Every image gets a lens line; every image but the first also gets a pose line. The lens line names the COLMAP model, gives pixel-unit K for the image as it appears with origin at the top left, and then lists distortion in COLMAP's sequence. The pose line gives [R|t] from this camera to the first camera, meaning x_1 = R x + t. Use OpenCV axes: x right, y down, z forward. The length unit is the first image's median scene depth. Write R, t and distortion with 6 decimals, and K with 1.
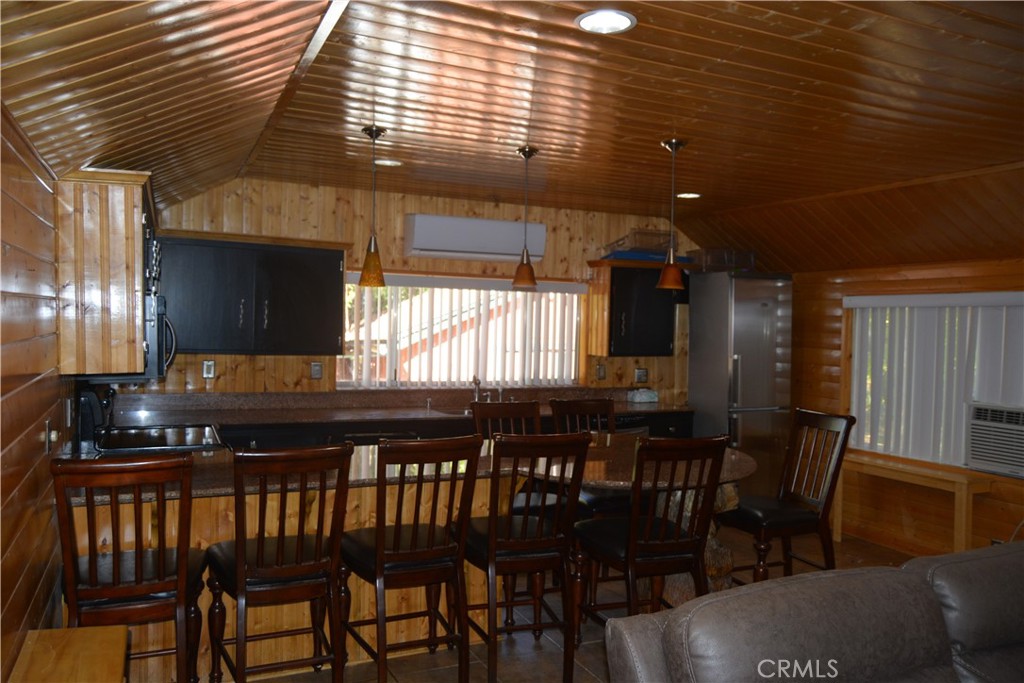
lens RADIAL K [[793.0, 0, 512.9], [0, 793.0, 342.9], [0, 0, 1]] dist [-0.010942, 0.000415]
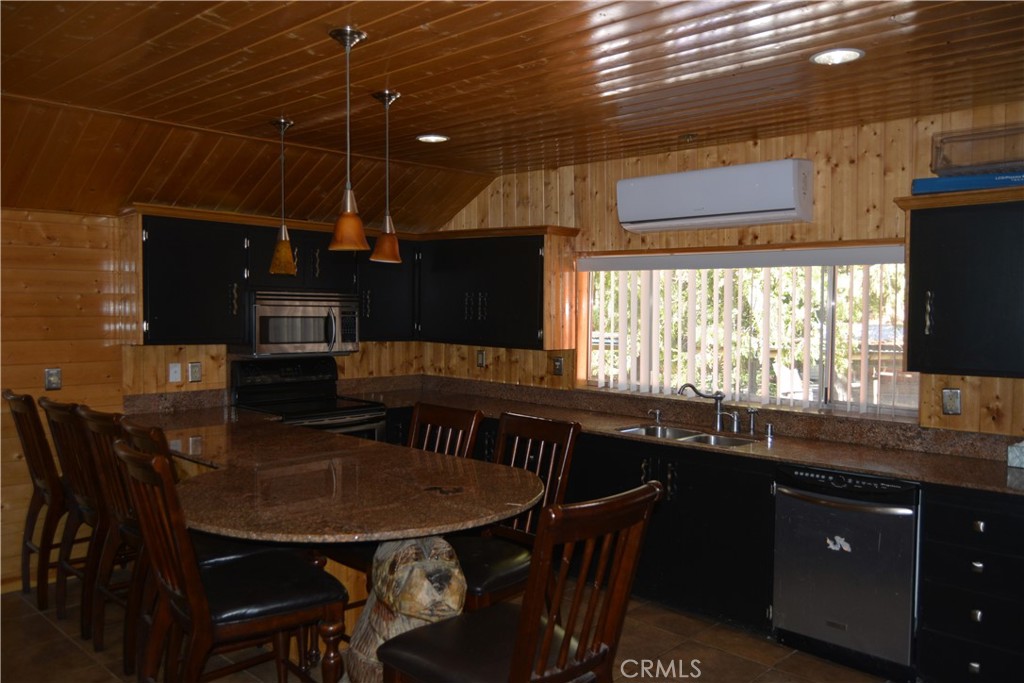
lens RADIAL K [[793.0, 0, 509.8], [0, 793.0, 342.1], [0, 0, 1]] dist [-0.010942, 0.000415]
pose [[0.376498, 0.019954, -0.926203, 0.544111], [-0.029108, 0.999529, 0.009702, -0.001110], [0.925960, 0.023307, 0.376901, 0.546938]]
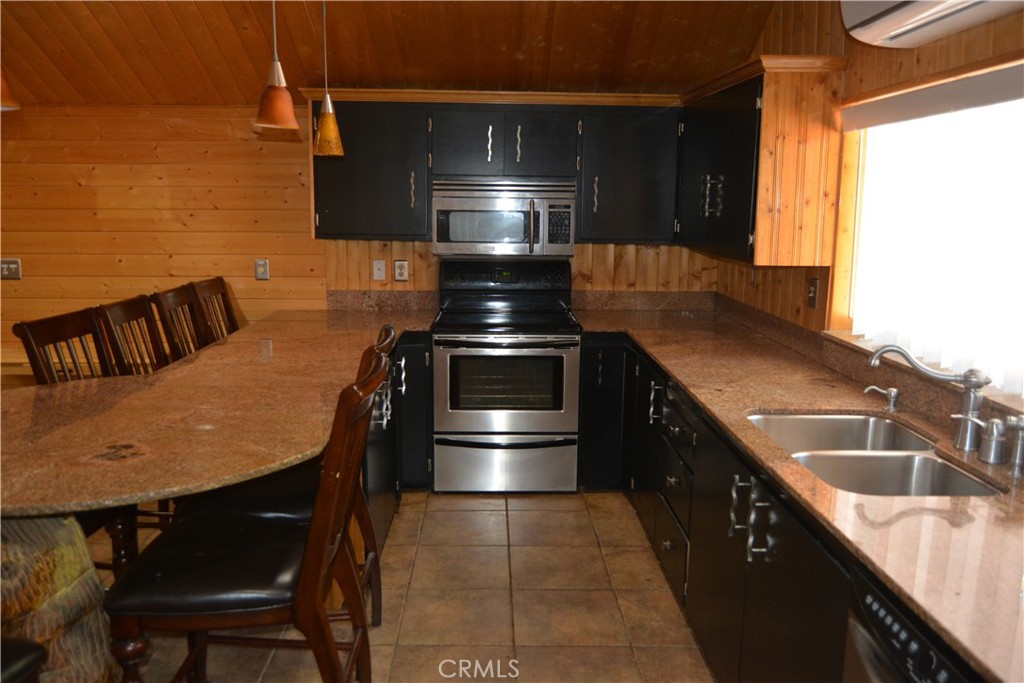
lens RADIAL K [[793.0, 0, 508.1], [0, 793.0, 340.9], [0, 0, 1]] dist [-0.010942, 0.000415]
pose [[-0.404736, 0.126865, -0.905590, 0.329725], [-0.044247, 0.986452, 0.157968, -0.011389], [0.913362, 0.104005, -0.393639, 0.951137]]
